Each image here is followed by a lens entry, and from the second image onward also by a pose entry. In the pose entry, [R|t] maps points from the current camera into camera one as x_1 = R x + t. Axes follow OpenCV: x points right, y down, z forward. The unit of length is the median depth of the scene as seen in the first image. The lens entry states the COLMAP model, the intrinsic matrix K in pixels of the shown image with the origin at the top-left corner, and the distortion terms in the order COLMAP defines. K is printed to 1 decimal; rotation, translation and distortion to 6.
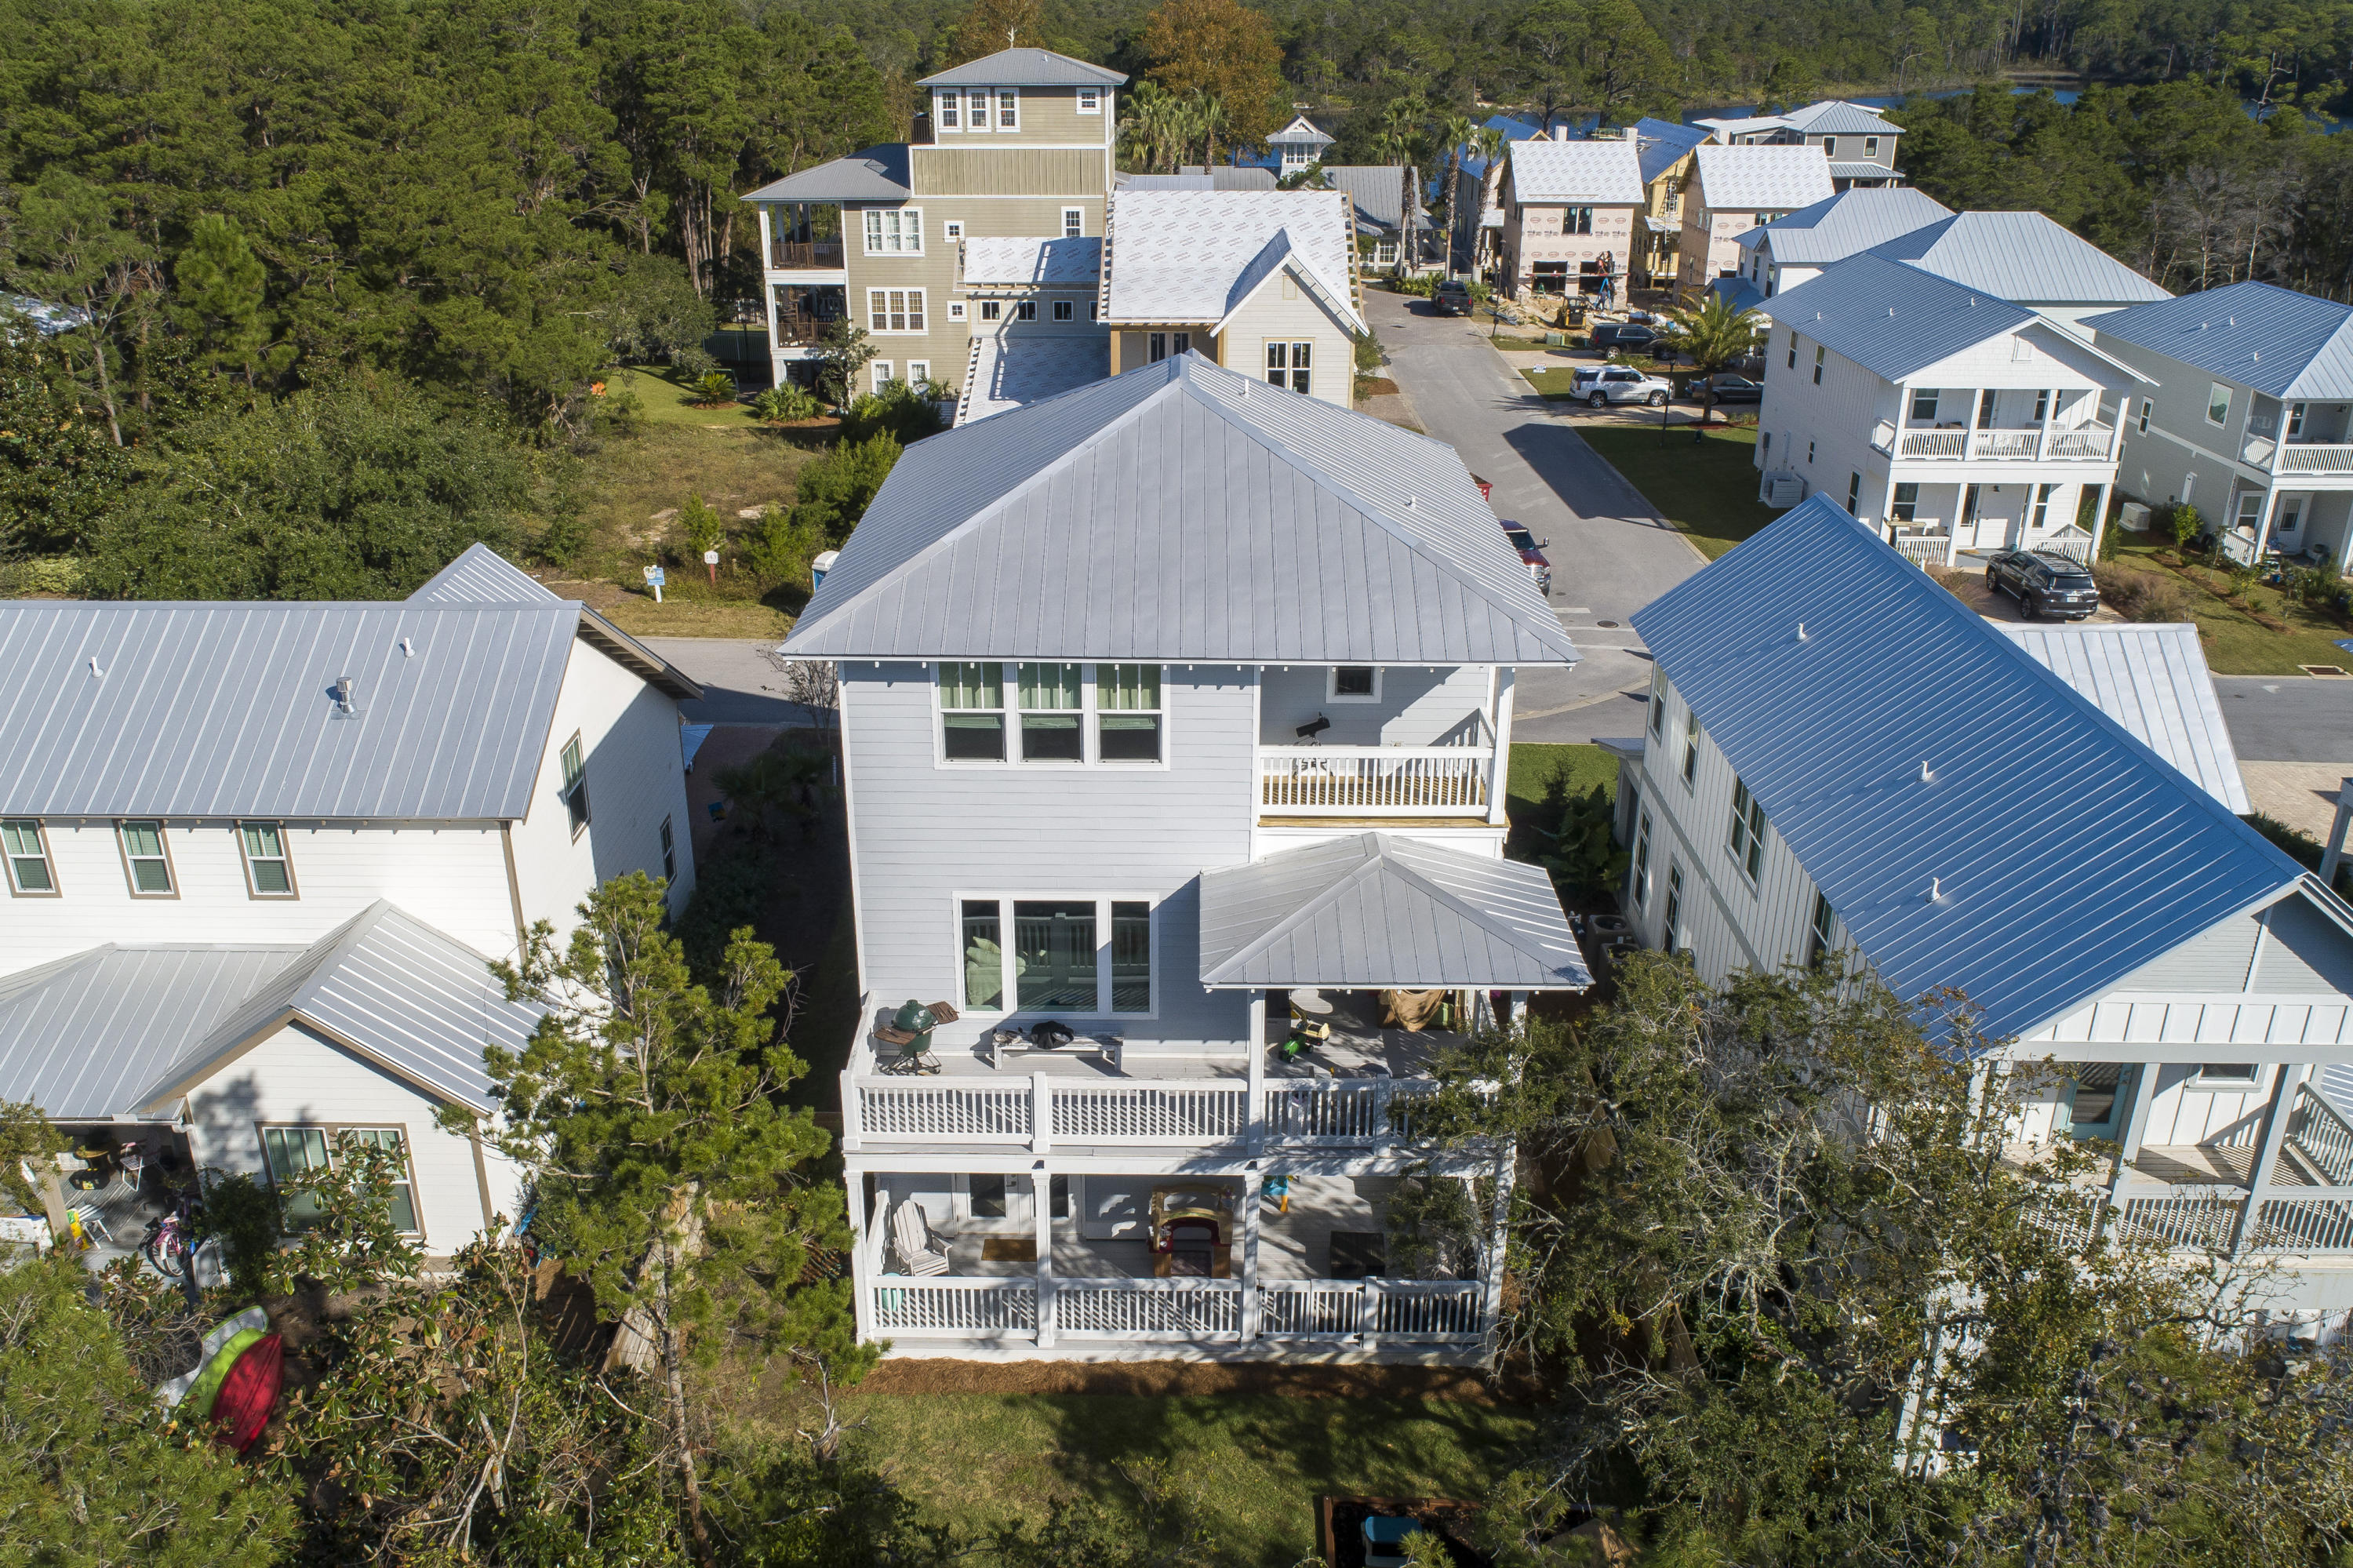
lens RADIAL K [[1810.2, 0, 1176.5], [0, 1810.2, 784.0], [0, 0, 1]] dist [-0.025234, 0.001001]
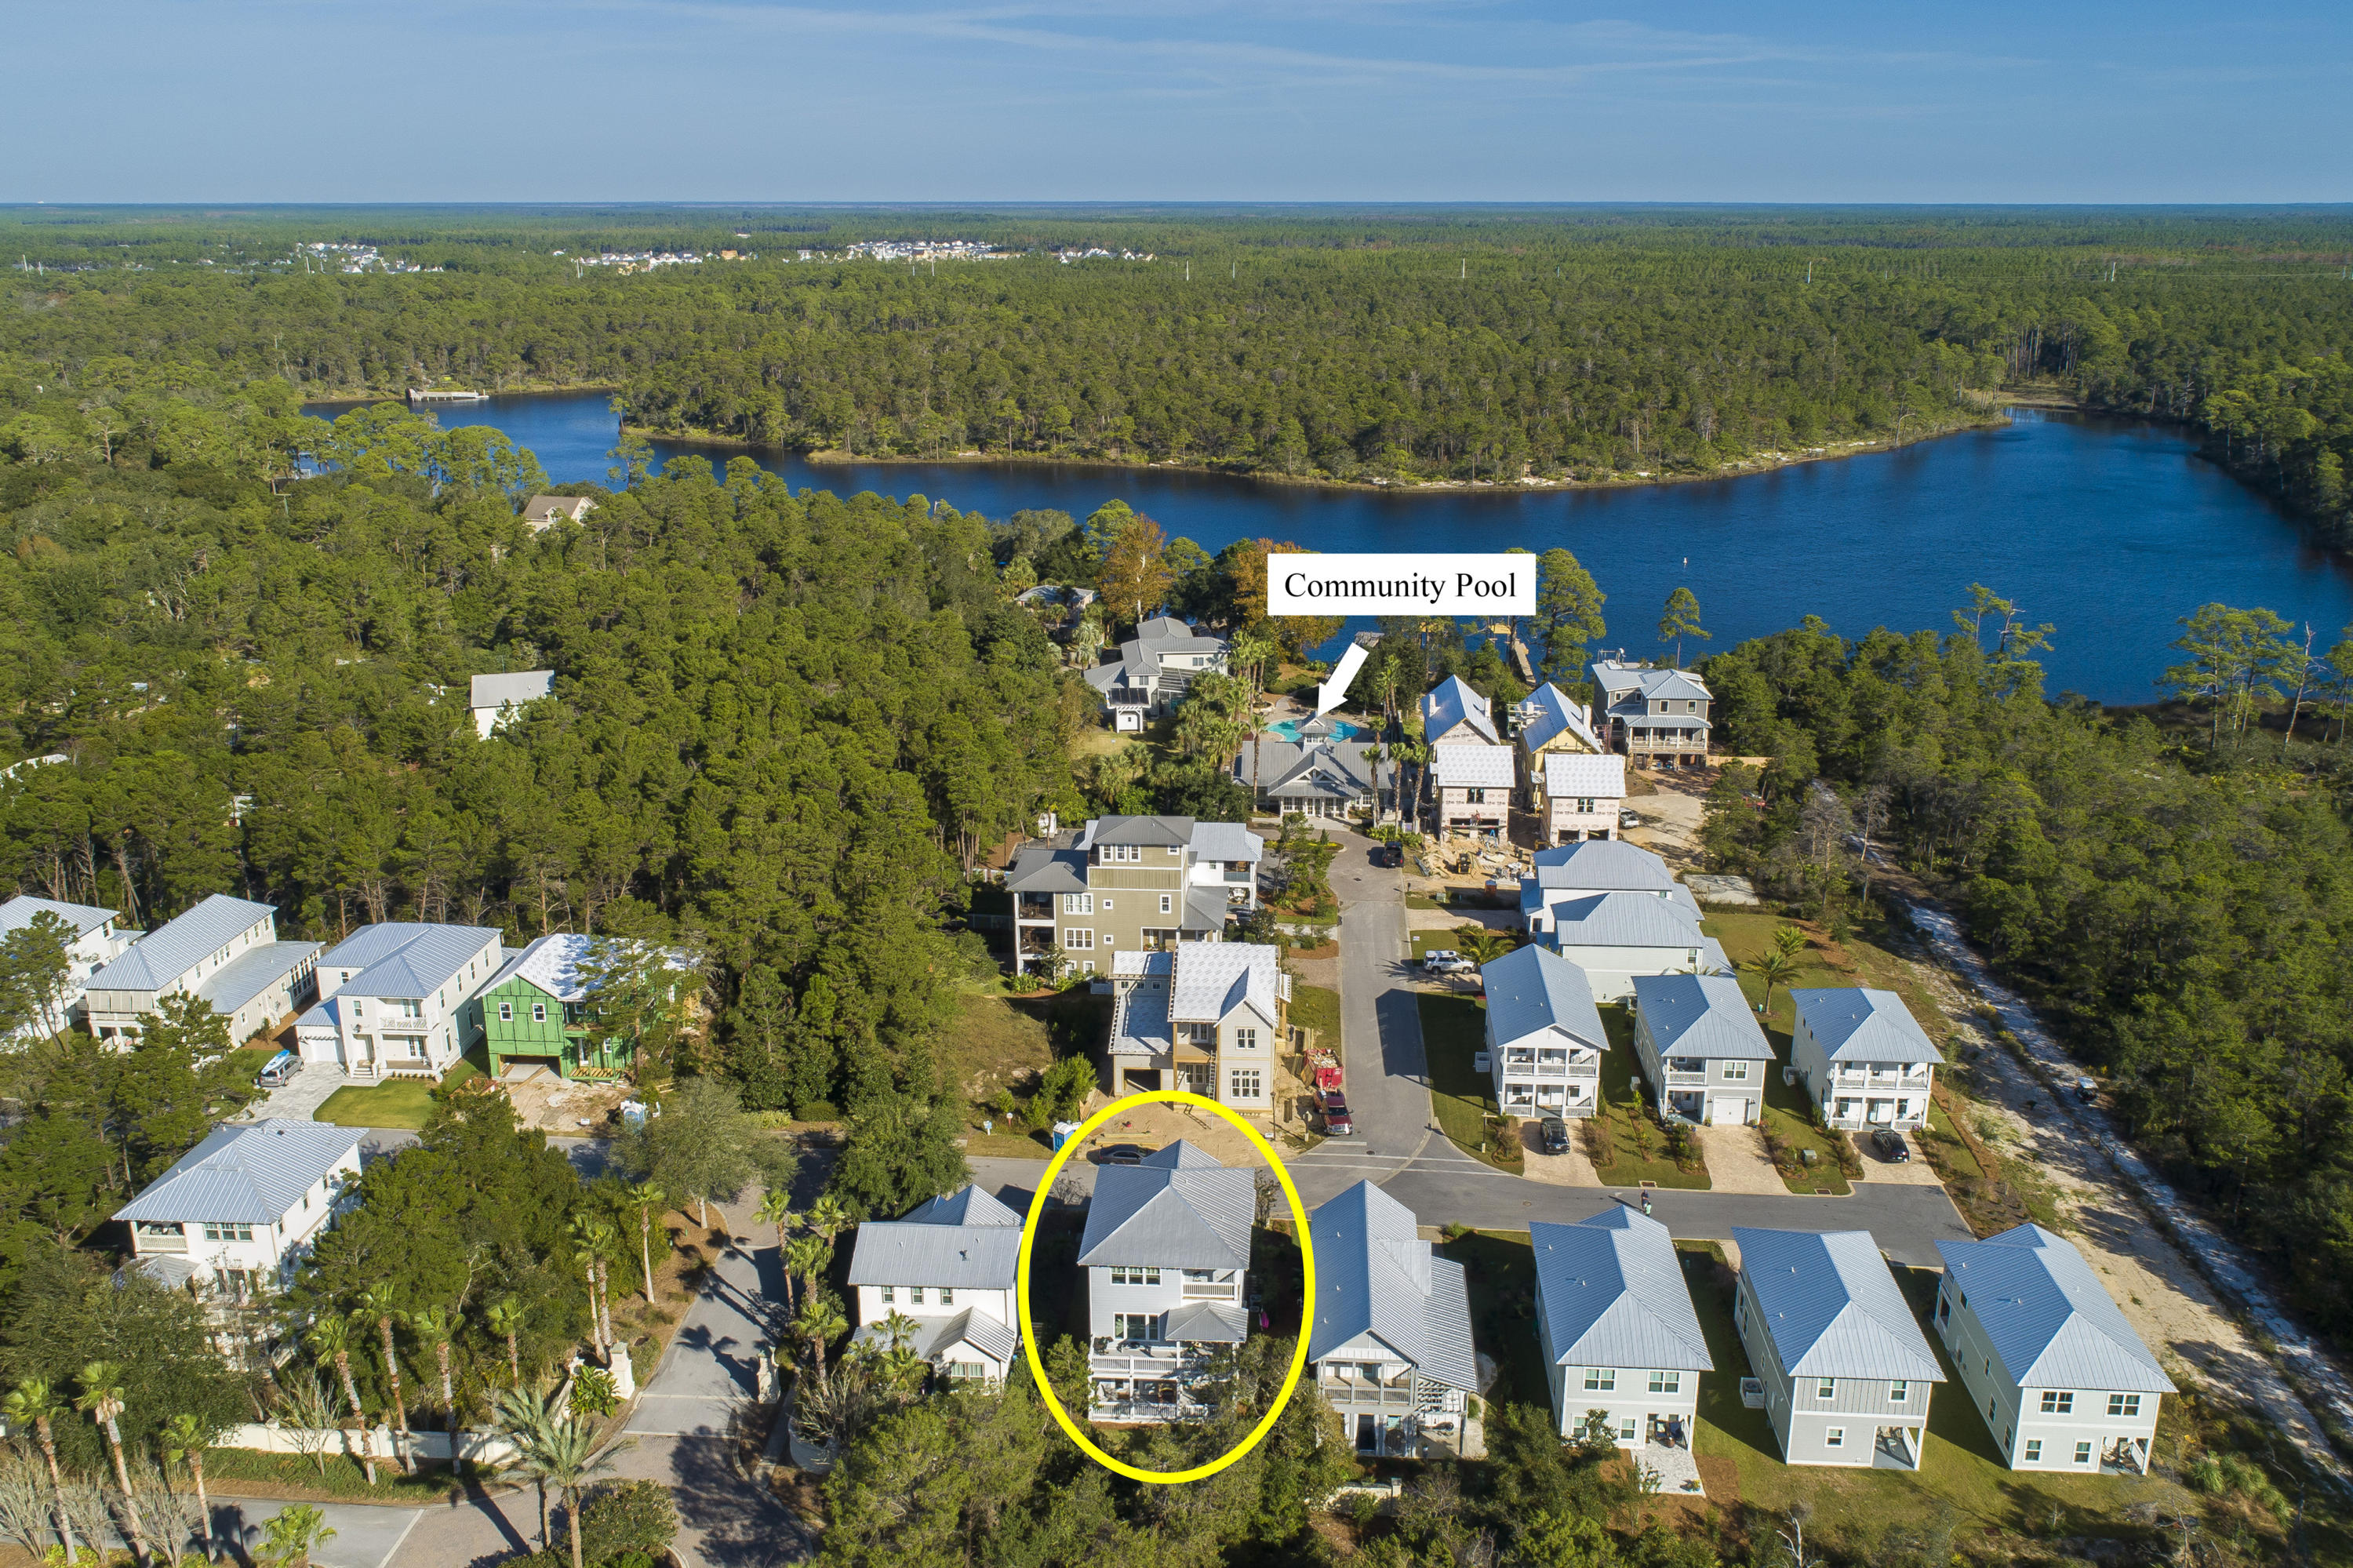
lens RADIAL K [[1777.8, 0, 1234.8], [0, 1777.8, 786.4], [0, 0, 1]] dist [-0.008192, -0.000937]
pose [[0.999240, 0.012071, -0.037063, 0.134785], [-0.015891, 0.994392, -0.104557, -0.324861], [0.035593, 0.105066, 0.993828, -1.452367]]
